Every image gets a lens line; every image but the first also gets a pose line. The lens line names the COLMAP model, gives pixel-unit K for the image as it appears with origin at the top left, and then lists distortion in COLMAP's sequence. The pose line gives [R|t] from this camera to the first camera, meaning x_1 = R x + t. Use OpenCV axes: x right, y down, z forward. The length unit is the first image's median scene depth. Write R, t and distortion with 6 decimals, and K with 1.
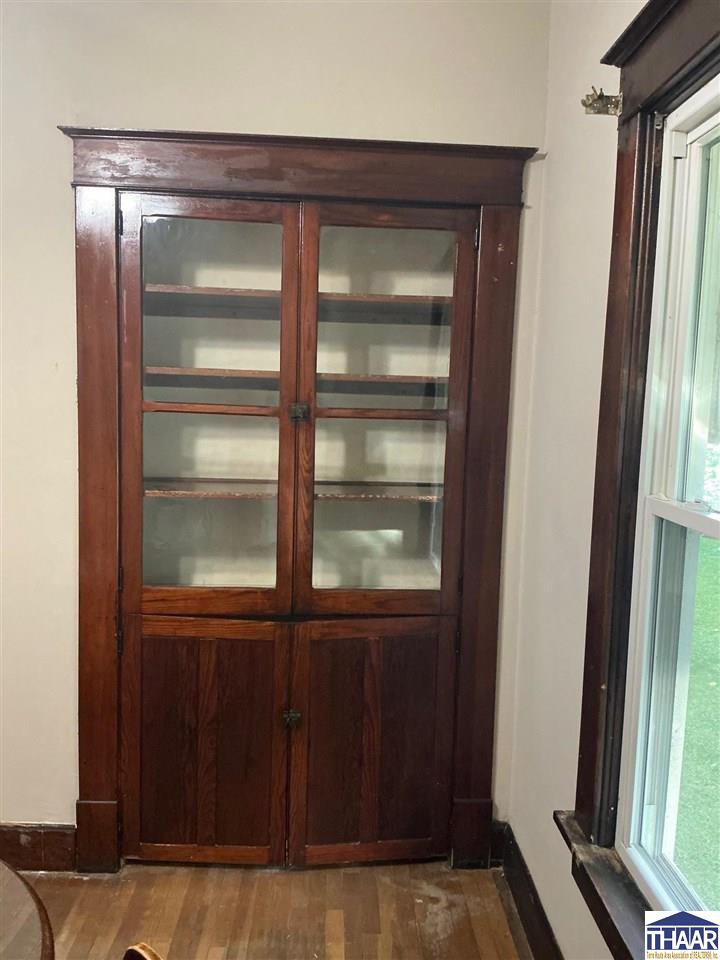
lens RADIAL K [[799.8, 0, 362.7], [0, 799.8, 477.2], [0, 0, 1]] dist [0.017455, -0.076610]
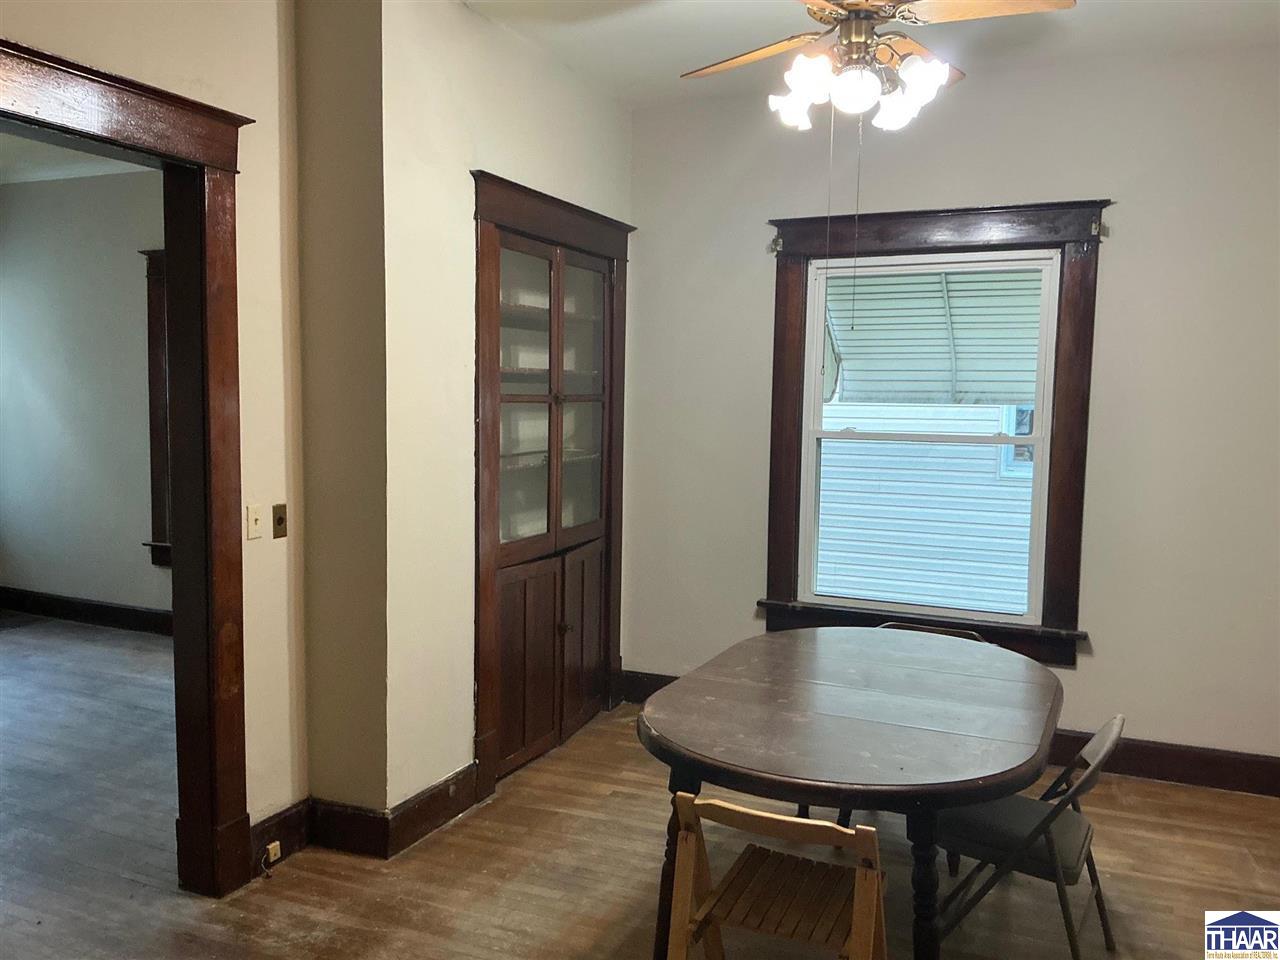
lens RADIAL K [[1066.4, 0, 641.7], [0, 1066.4, 480.5], [0, 0, 1]] dist [0.017455, -0.076610]
pose [[0.439279, -0.106980, 0.891958, -1.638661], [0.098598, 0.992627, 0.070495, -0.057020], [-0.892923, 0.056978, 0.446588, 0.069332]]
